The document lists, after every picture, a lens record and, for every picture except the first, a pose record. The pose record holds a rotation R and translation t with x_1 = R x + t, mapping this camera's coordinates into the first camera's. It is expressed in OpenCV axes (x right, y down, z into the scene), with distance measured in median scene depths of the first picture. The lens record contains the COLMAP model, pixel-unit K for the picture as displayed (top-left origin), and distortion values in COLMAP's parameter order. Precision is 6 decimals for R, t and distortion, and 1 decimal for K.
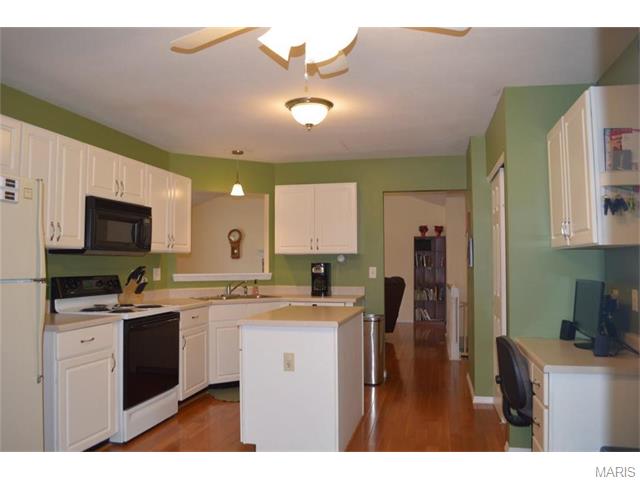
lens RADIAL K [[506.6, 0, 320.8], [0, 506.6, 238.2], [0, 0, 1]] dist [-0.081949, 0.011003]
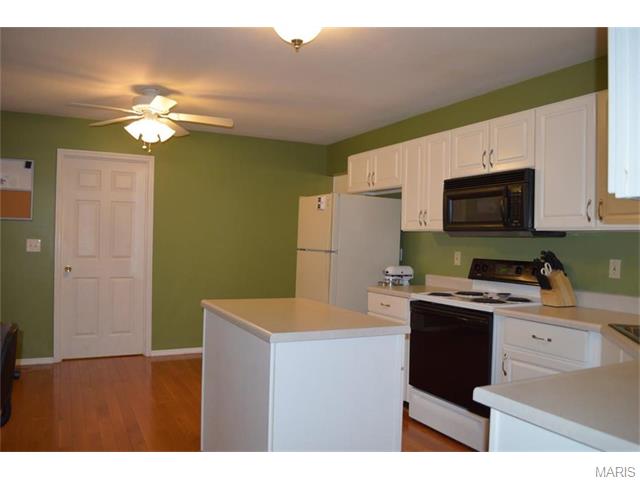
lens RADIAL K [[506.6, 0, 320.6], [0, 506.6, 241.5], [0, 0, 1]] dist [-0.081949, 0.011003]
pose [[-0.763556, -0.014970, -0.645569, 0.391286], [0.008178, 0.999427, -0.032848, 0.072621], [0.645690, -0.030360, -0.762996, 1.542660]]
